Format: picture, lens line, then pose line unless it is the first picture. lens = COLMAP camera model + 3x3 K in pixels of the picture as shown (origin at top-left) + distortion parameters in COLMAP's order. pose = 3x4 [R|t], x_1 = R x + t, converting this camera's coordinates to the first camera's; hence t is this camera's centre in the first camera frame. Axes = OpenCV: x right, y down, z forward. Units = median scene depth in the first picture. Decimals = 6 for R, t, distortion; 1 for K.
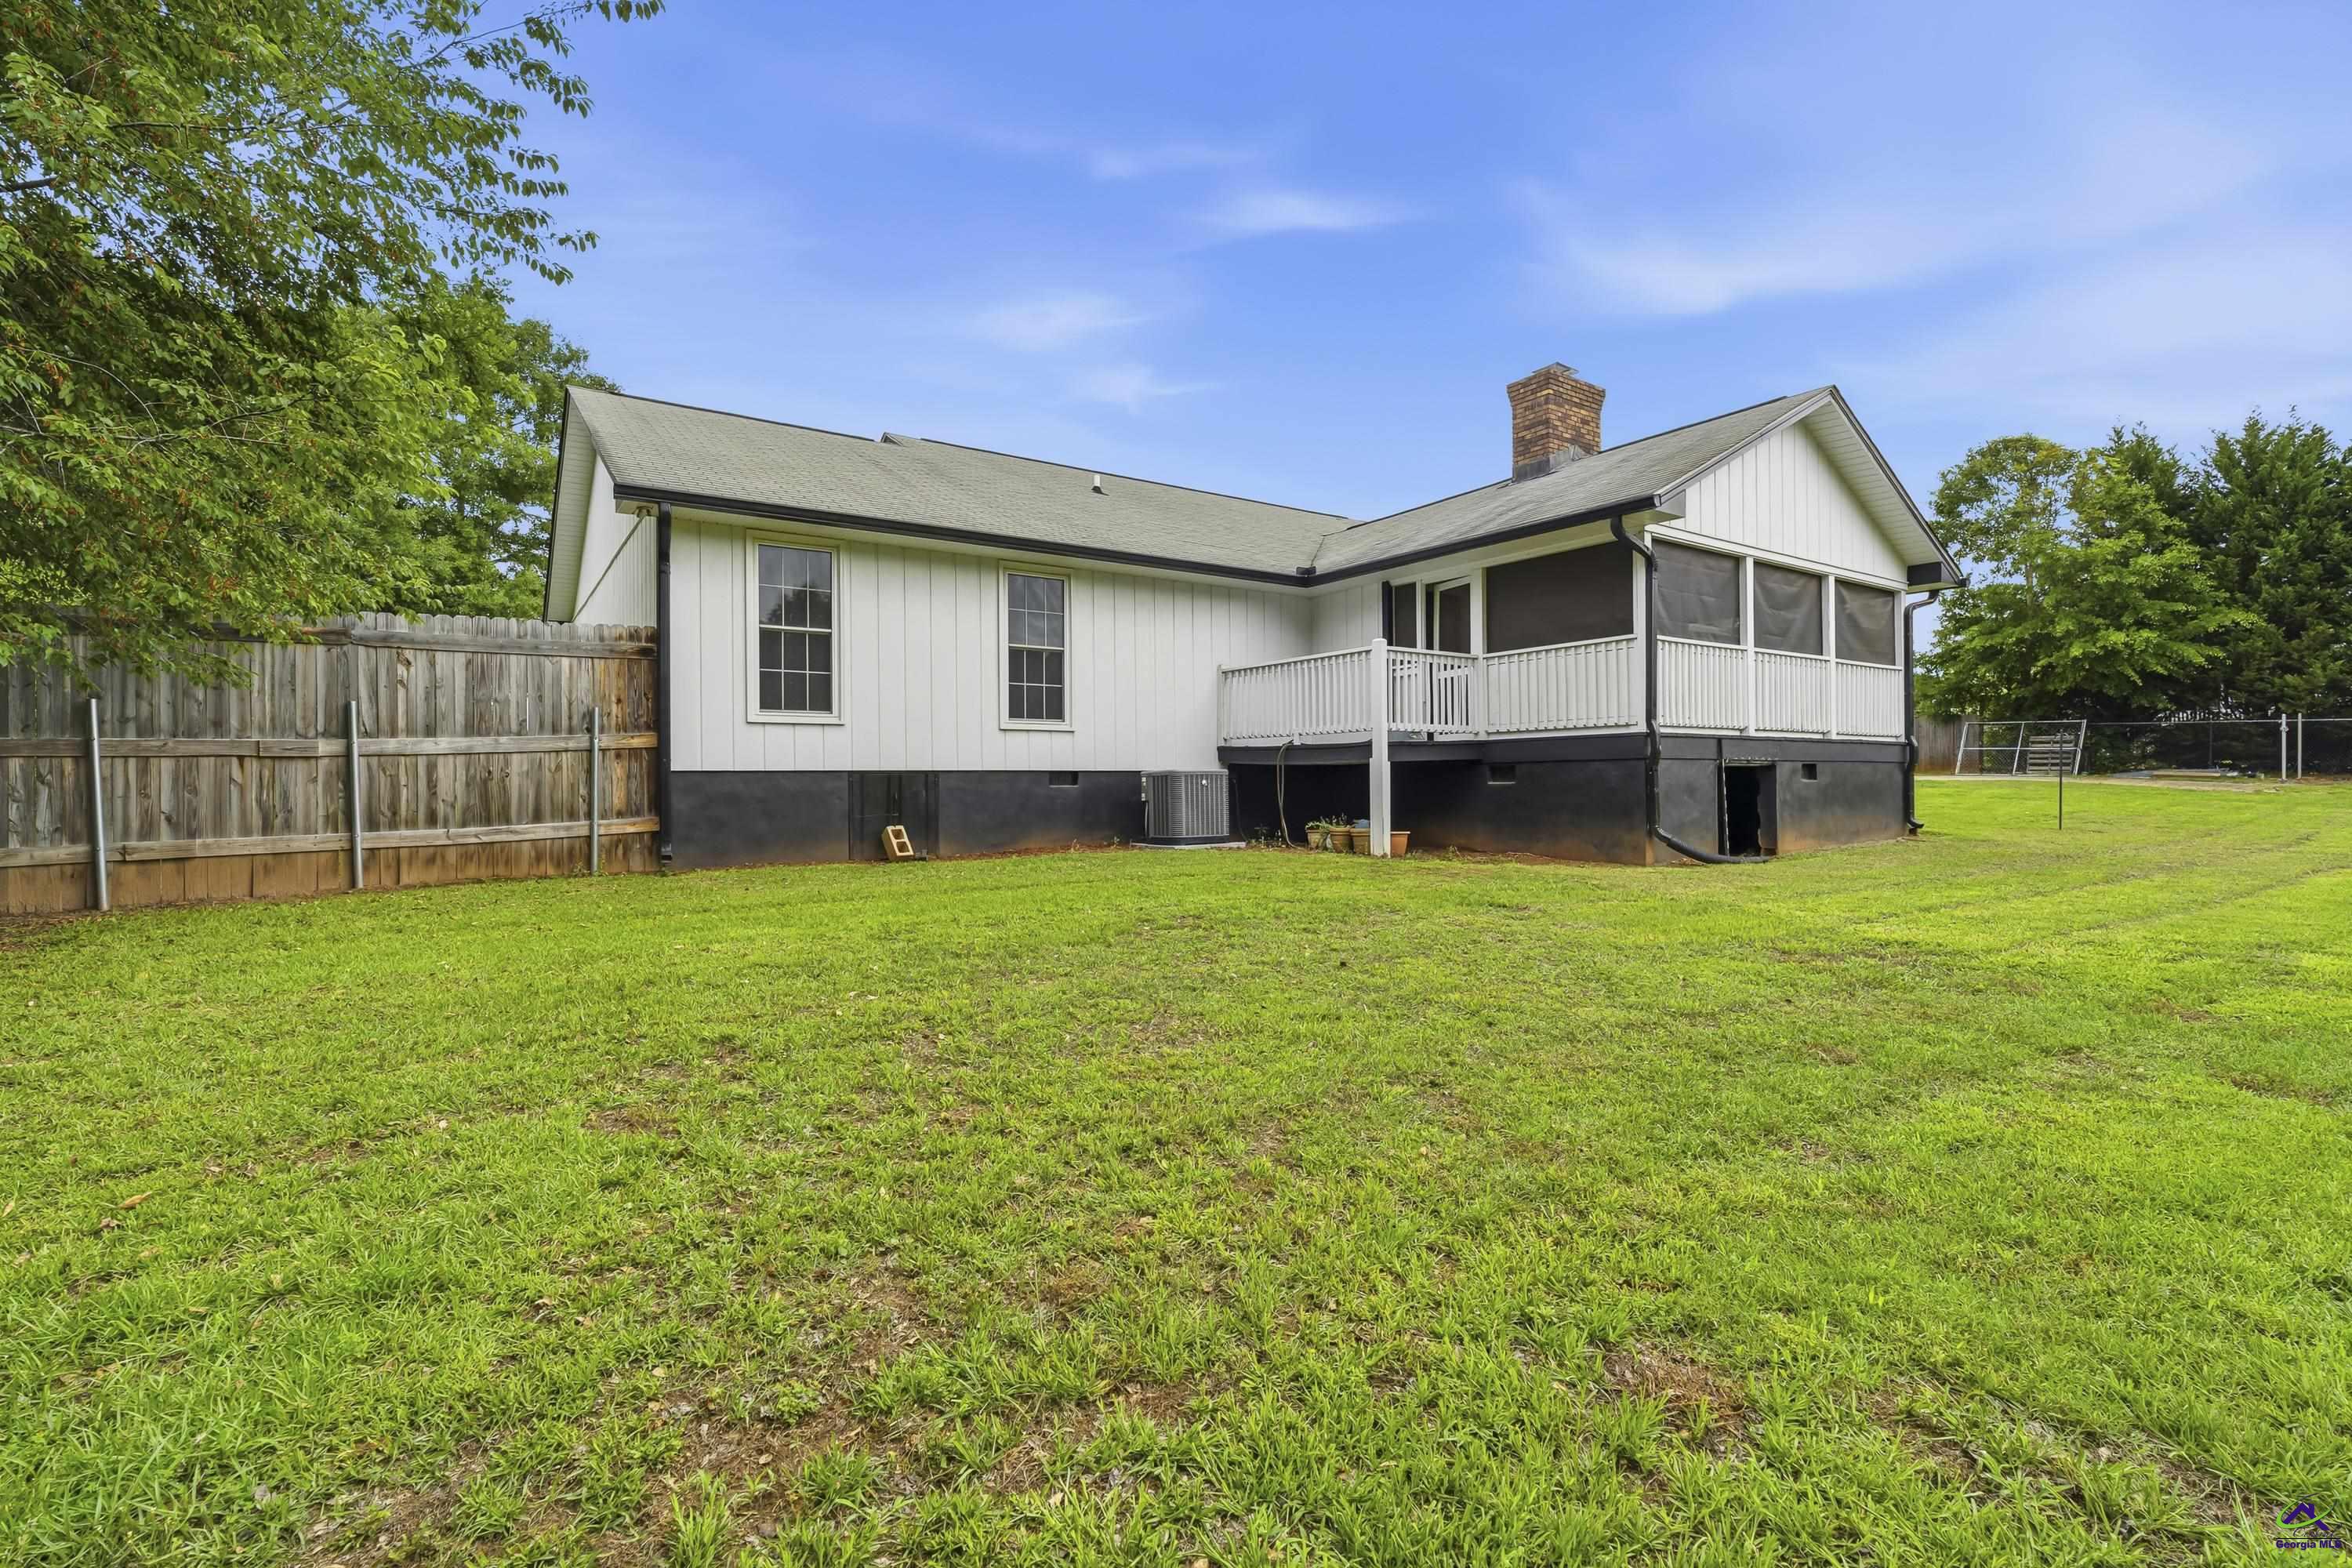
lens RADIAL K [[1054.8, 0, 1173.3], [0, 1054.8, 779.9], [0, 0, 1]] dist [-0.011028, 0.002636]
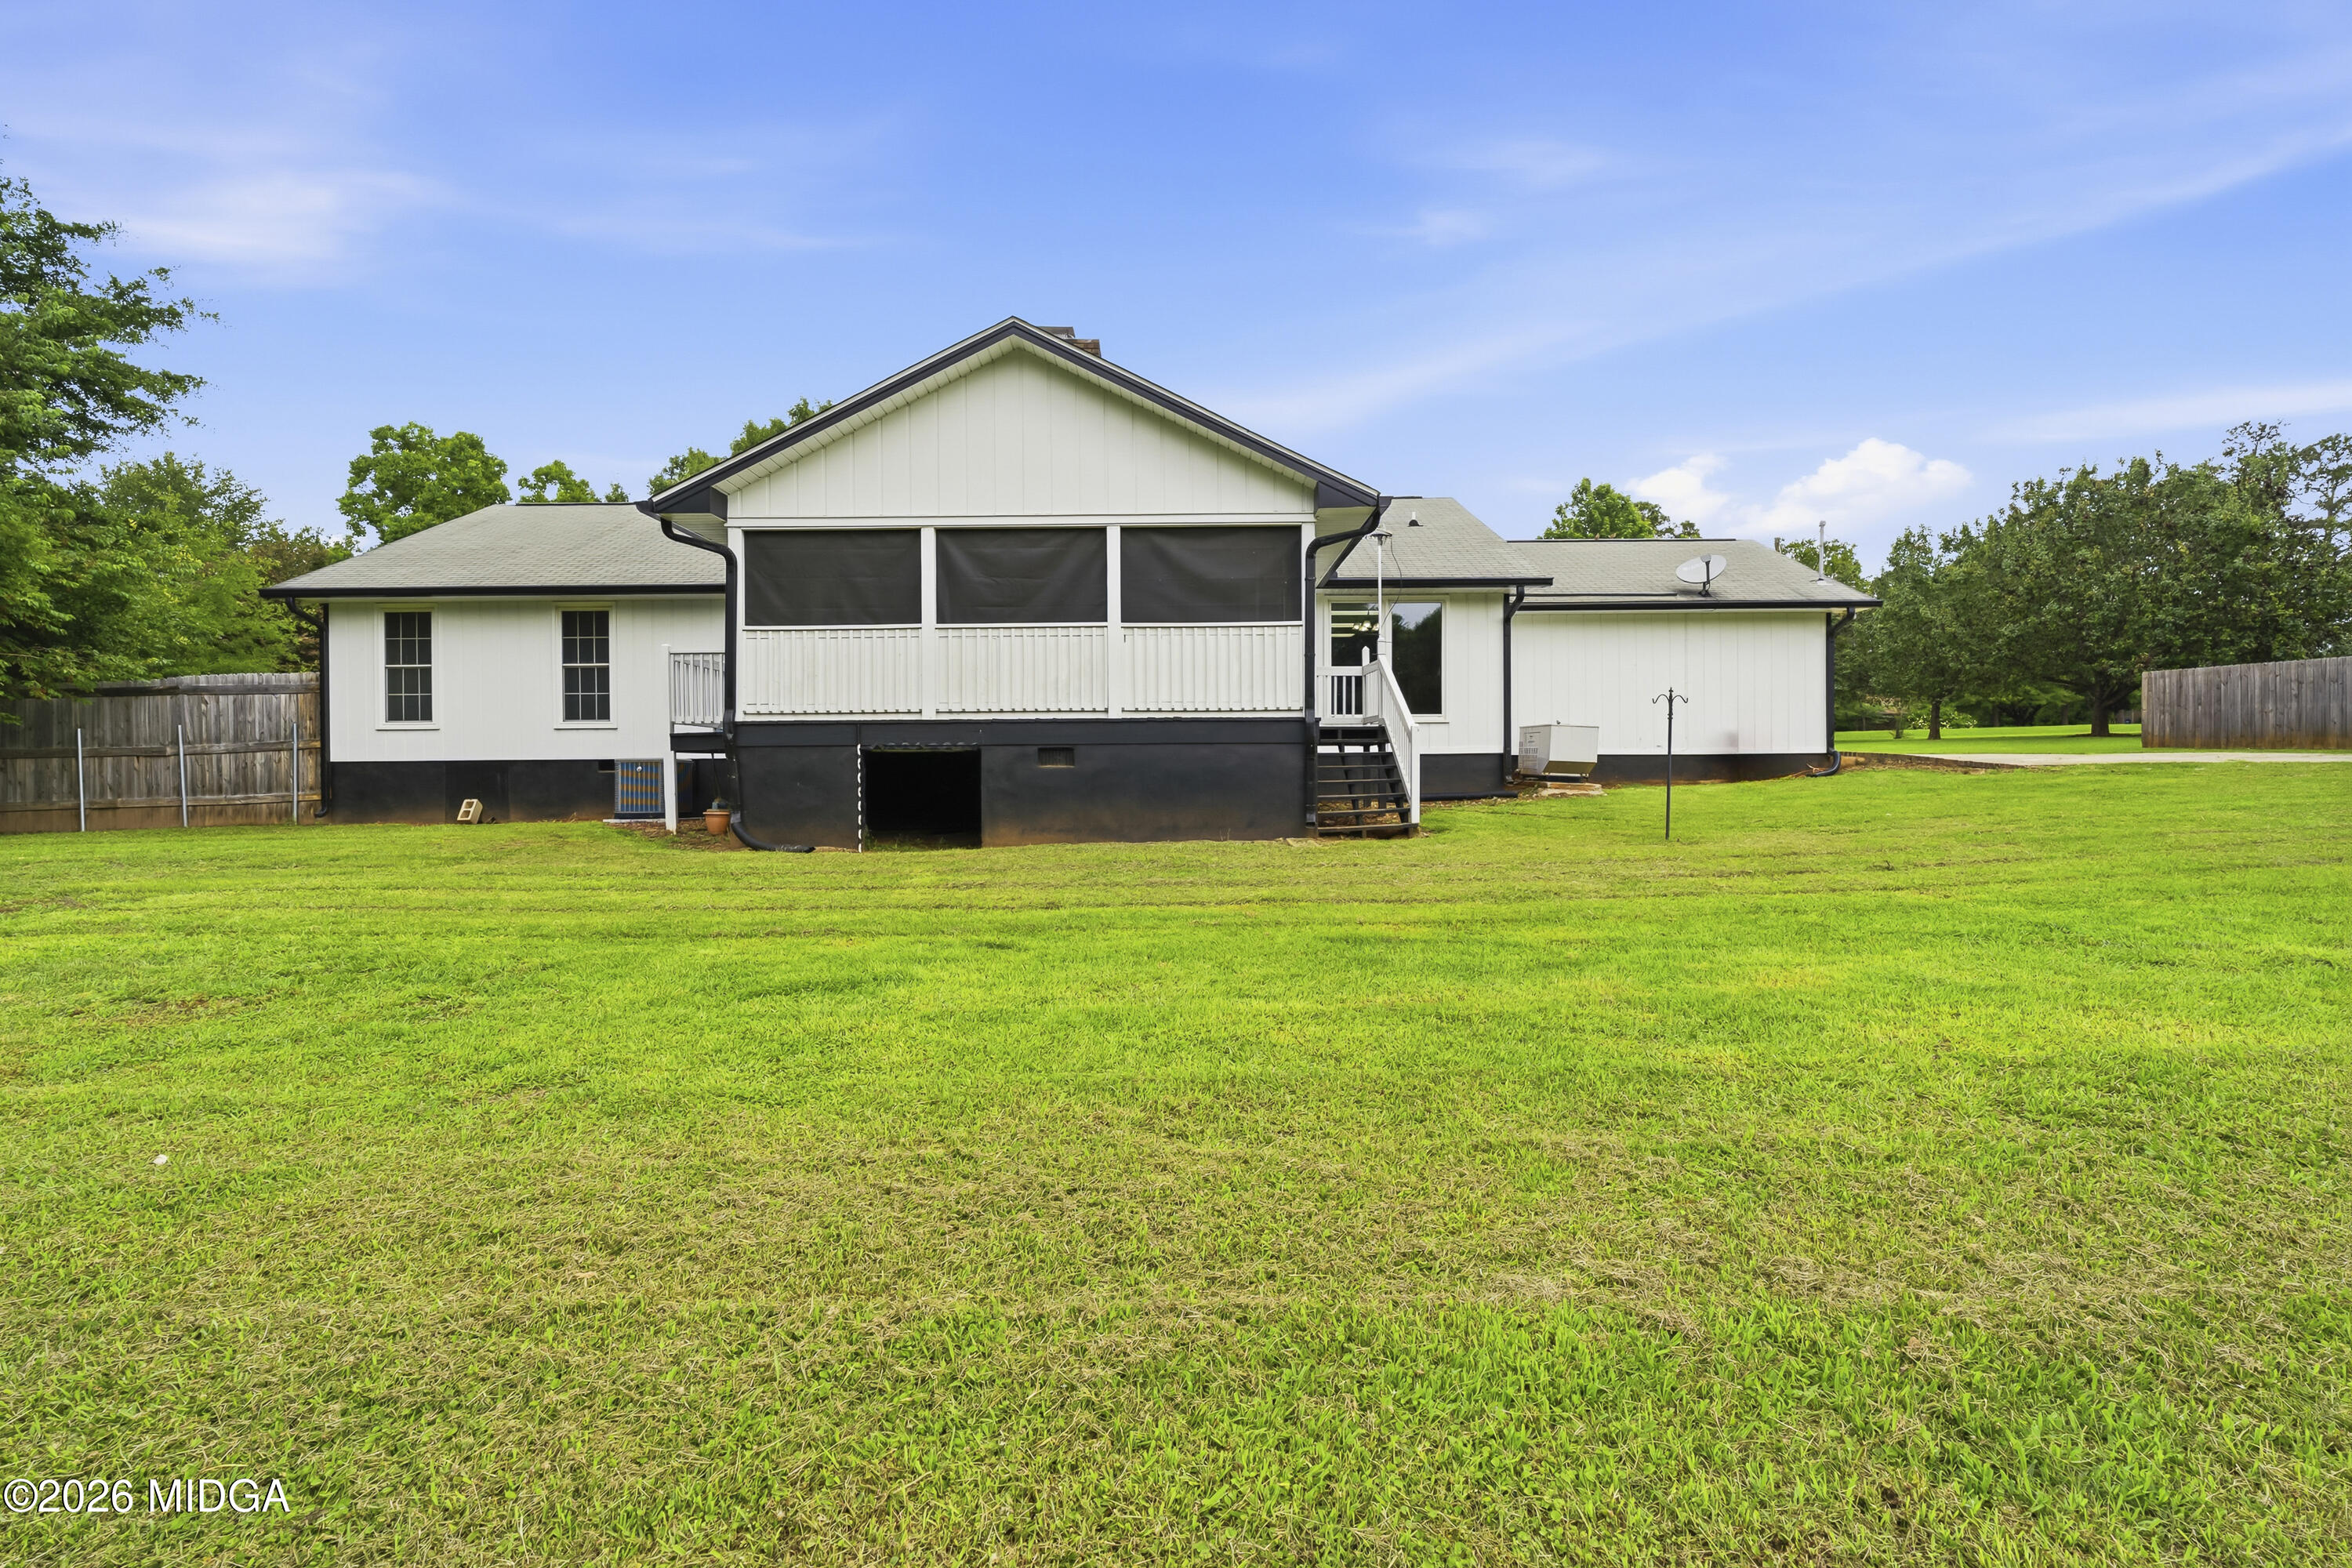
lens RADIAL K [[1054.8, 0, 1189.9], [0, 1054.8, 784.6], [0, 0, 1]] dist [-0.011028, 0.002636]
pose [[0.825868, 0.009646, -0.563781, 1.461792], [0.003005, 0.999764, 0.021508, -0.004104], [0.563856, -0.019457, 0.825644, 0.408202]]
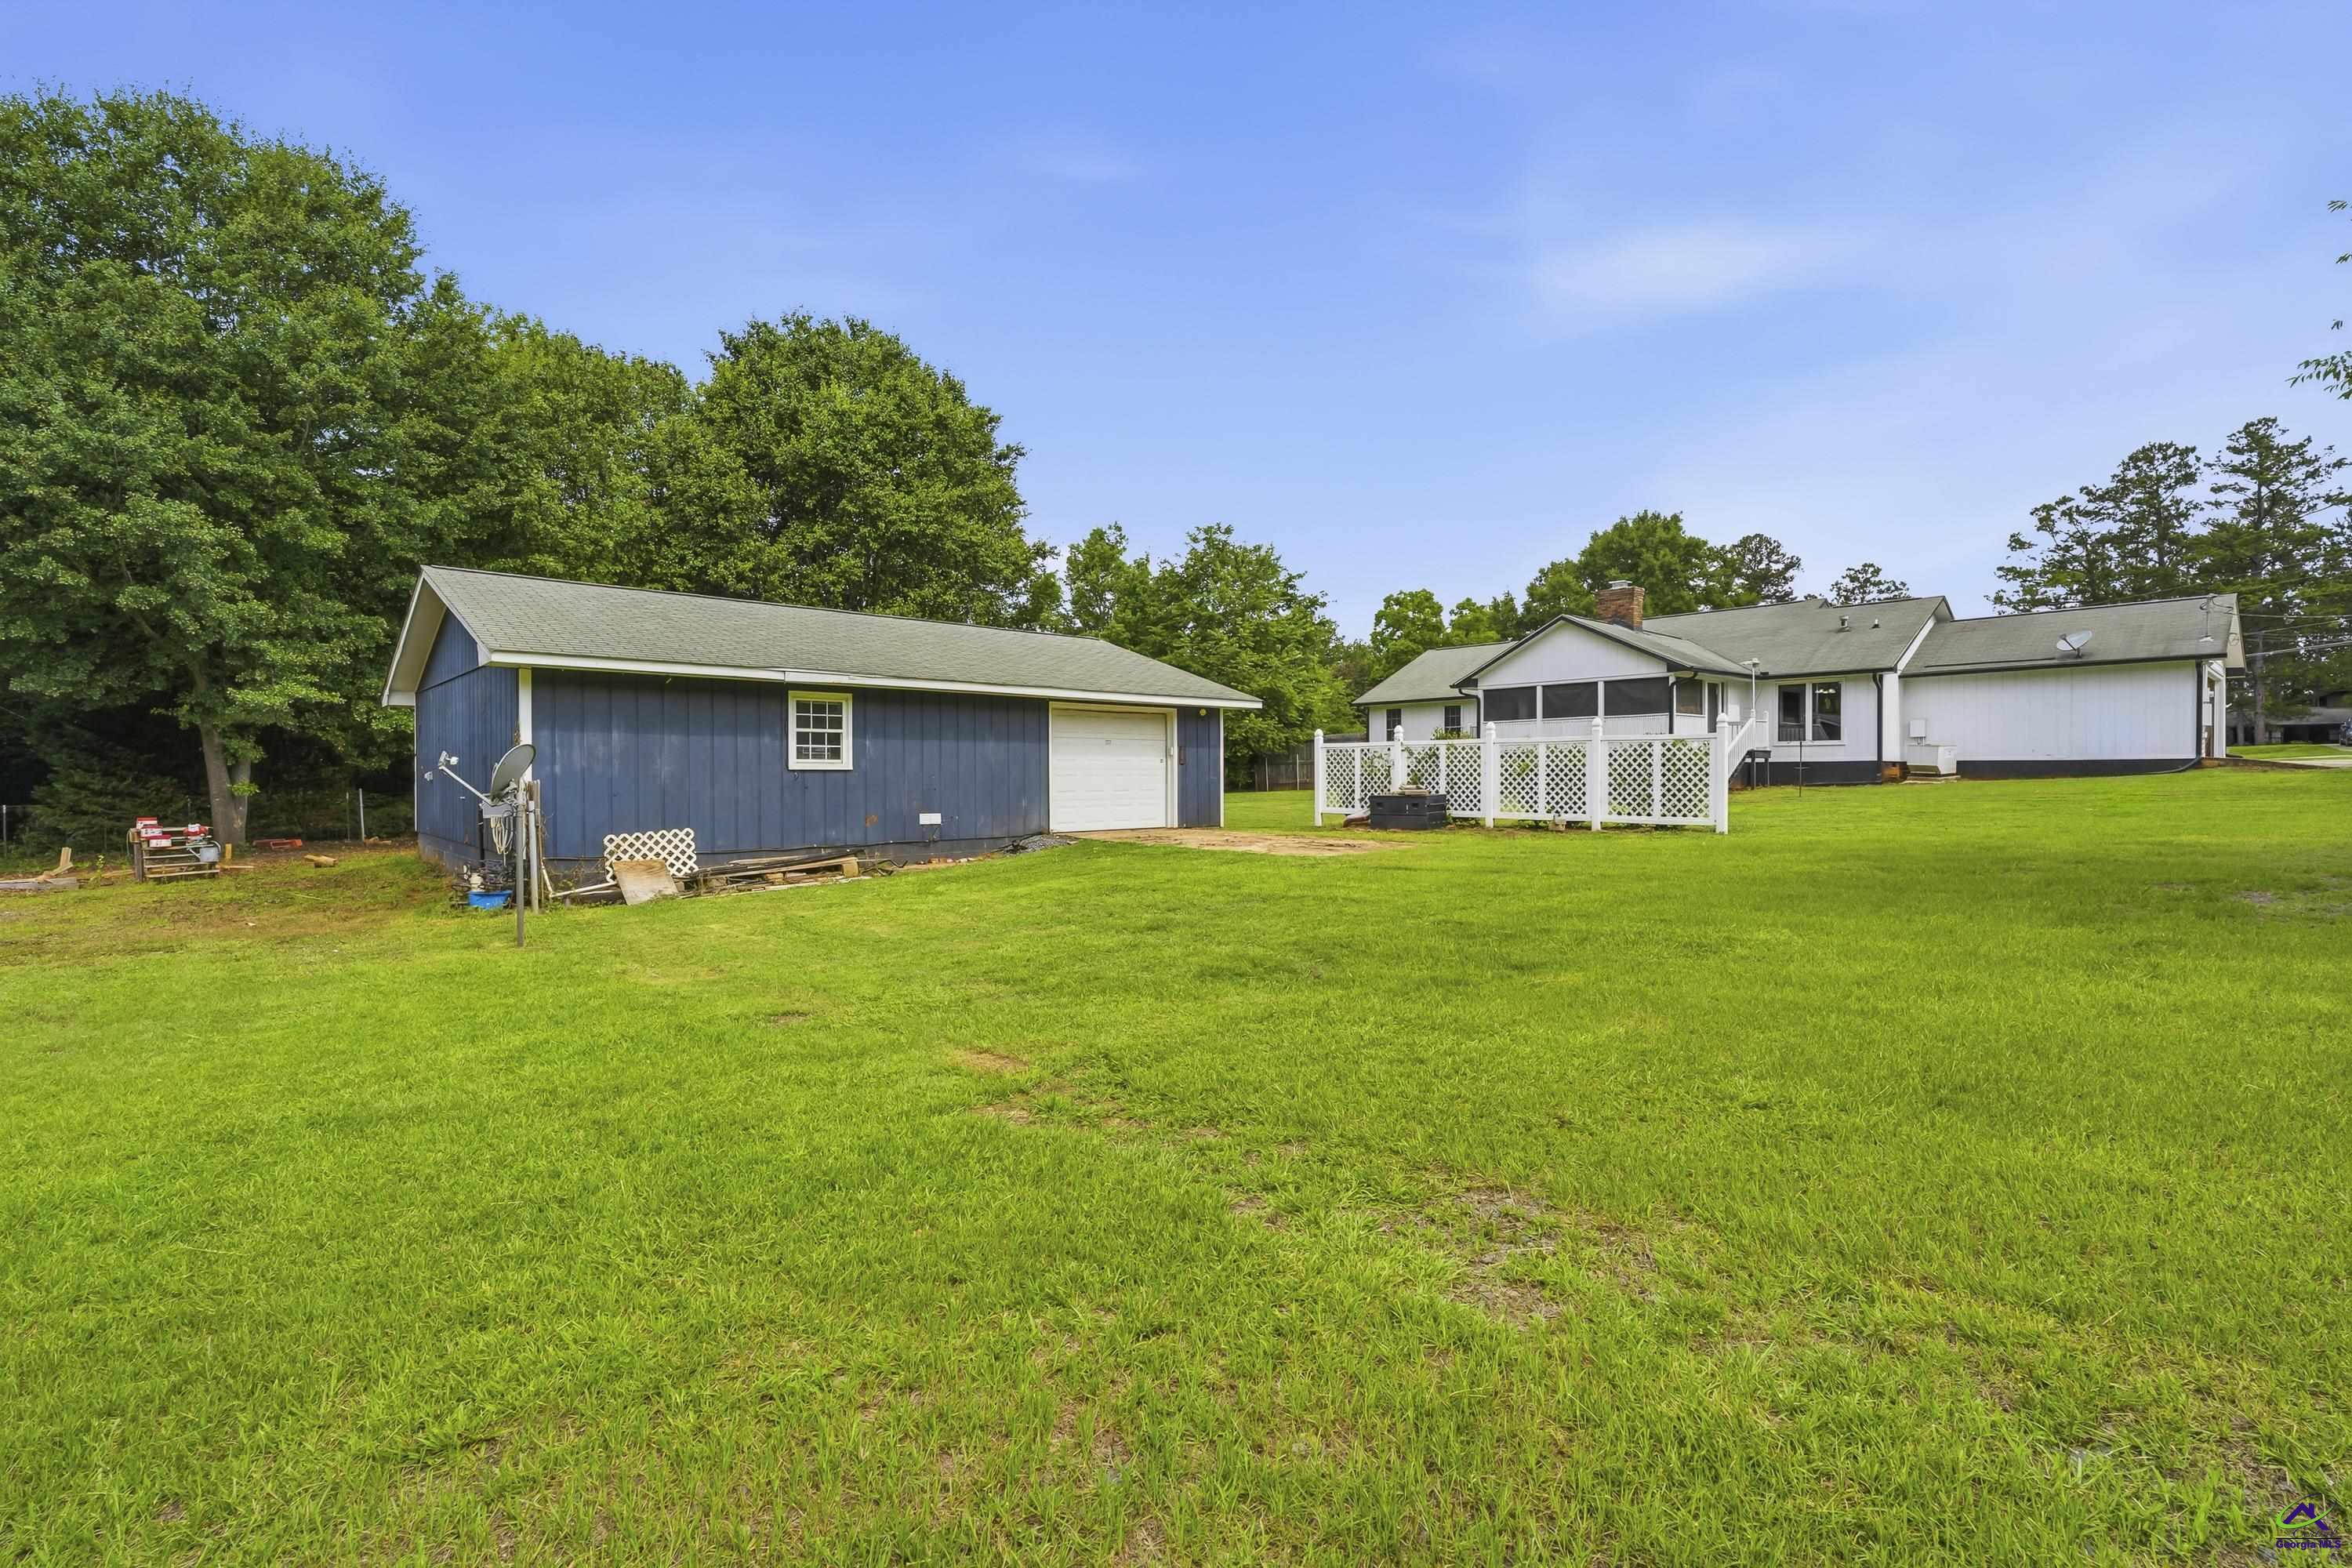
lens RADIAL K [[1054.8, 0, 1169.9], [0, 1054.8, 782.0], [0, 0, 1]] dist [-0.011028, 0.002636]
pose [[0.108732, 0.011265, -0.994007, 3.616112], [0.008603, 0.999888, 0.012273, -0.010053], [0.994034, -0.009886, 0.108623, -0.271282]]
